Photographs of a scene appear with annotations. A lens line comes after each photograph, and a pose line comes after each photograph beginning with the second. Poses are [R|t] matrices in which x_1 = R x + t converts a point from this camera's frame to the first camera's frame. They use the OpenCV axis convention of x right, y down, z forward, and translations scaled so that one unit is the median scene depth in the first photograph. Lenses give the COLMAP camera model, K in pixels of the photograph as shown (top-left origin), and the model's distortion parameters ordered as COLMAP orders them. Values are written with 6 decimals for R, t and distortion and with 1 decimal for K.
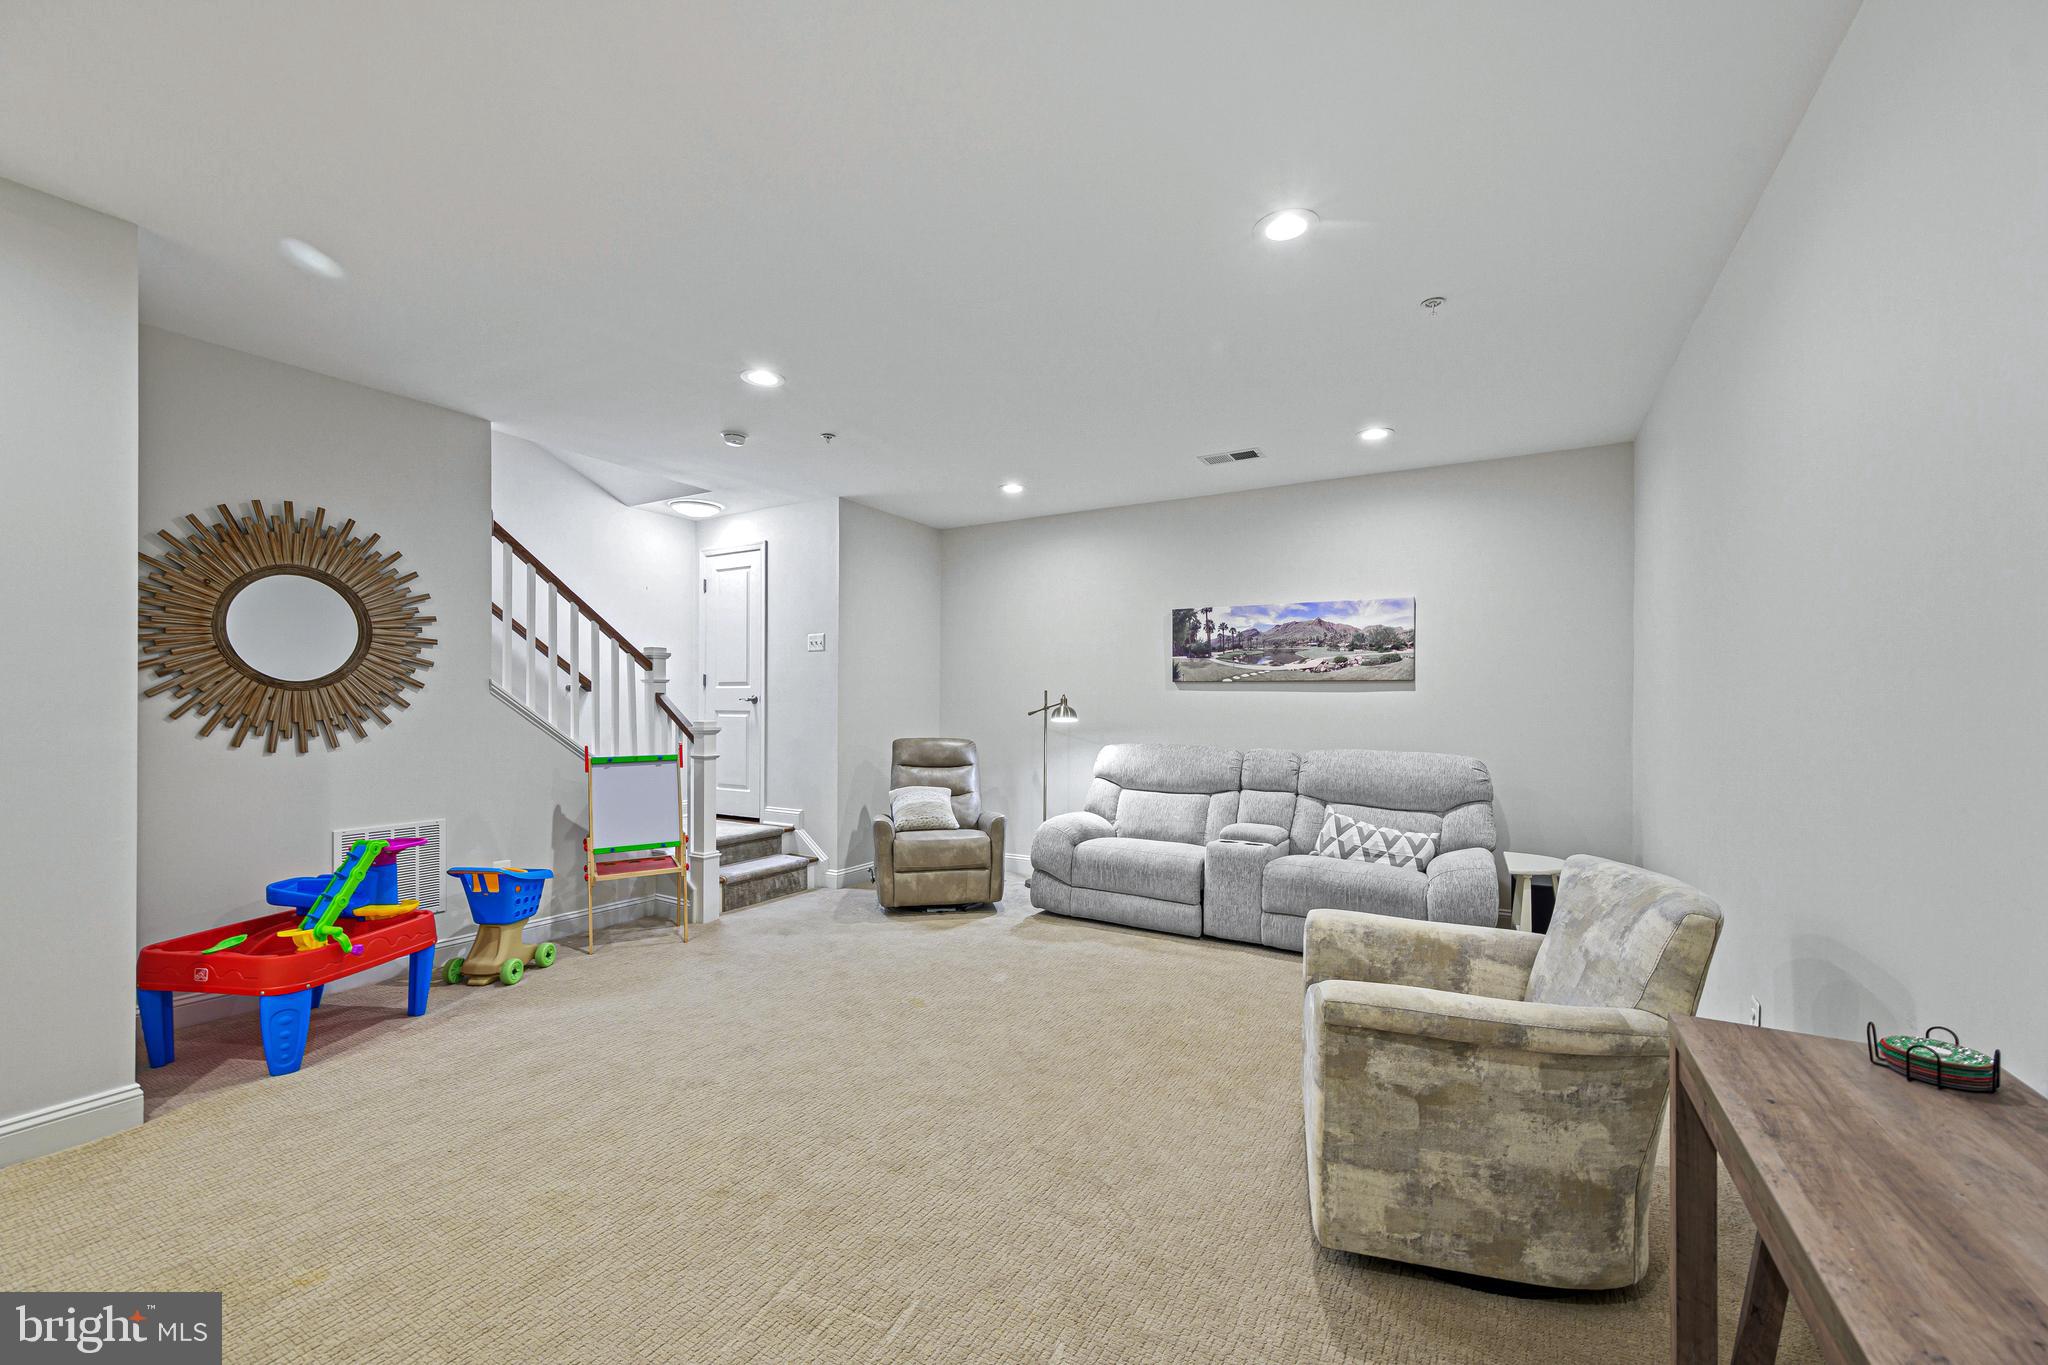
lens RADIAL K [[819.8, 0, 1025.8], [0, 819.8, 700.6], [0, 0, 1]] dist [0.001016, 0.000151]
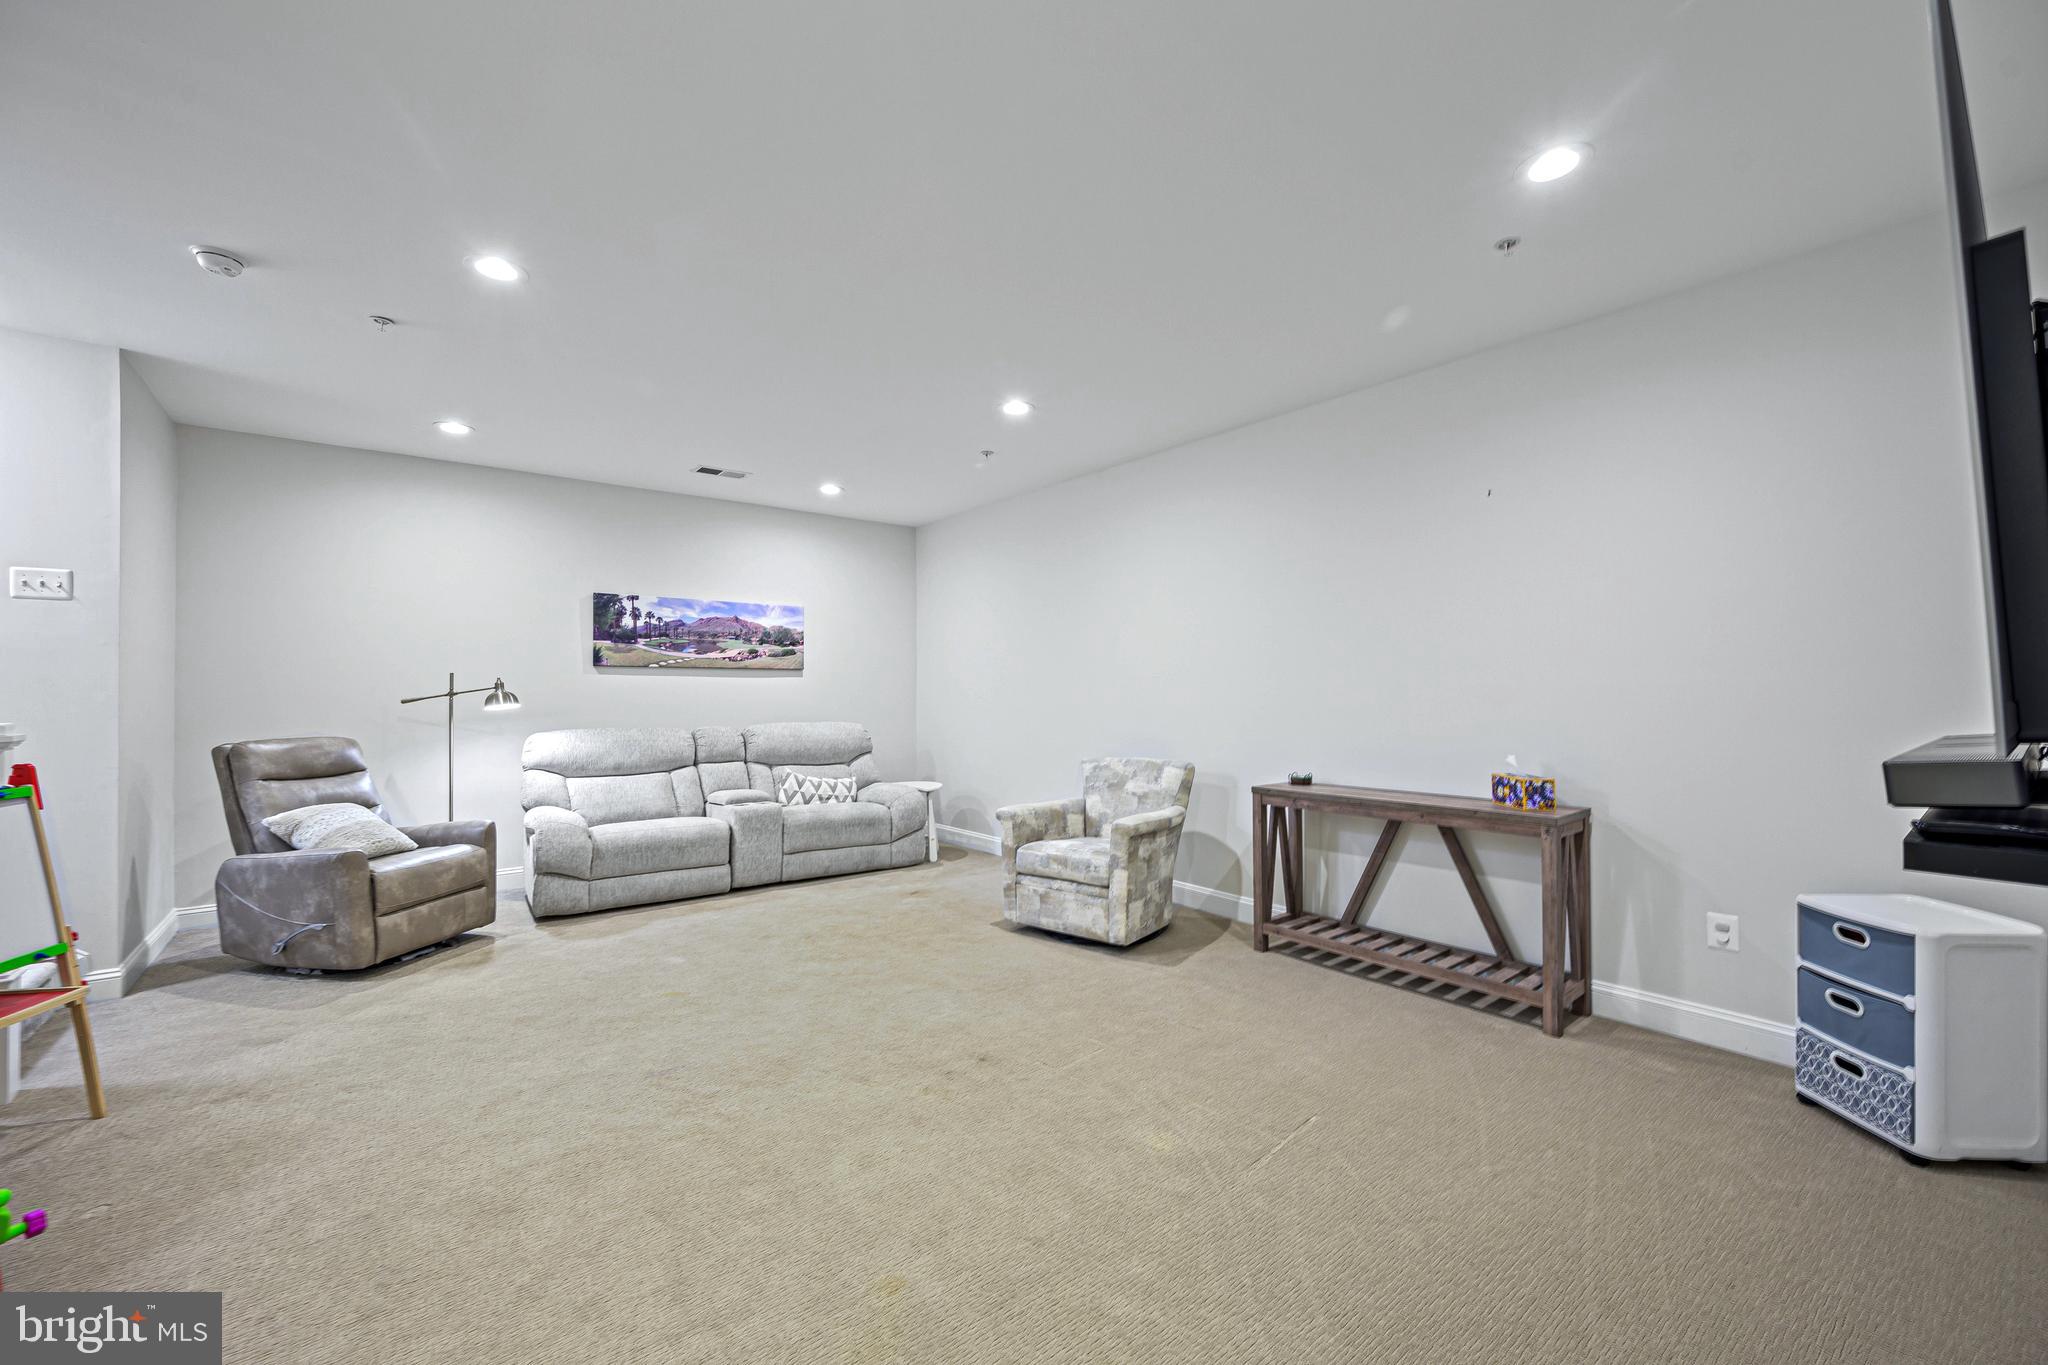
lens RADIAL K [[807.6, 0, 1024.0], [0, 807.6, 682.5], [0, 0, 1]] dist [0.000402, 0.000026]
pose [[0.358445, 0.001657, 0.933549, -0.605100], [0.000724, 0.999998, -0.002053, -0.000361], [-0.933551, 0.001411, 0.358443, 0.184747]]
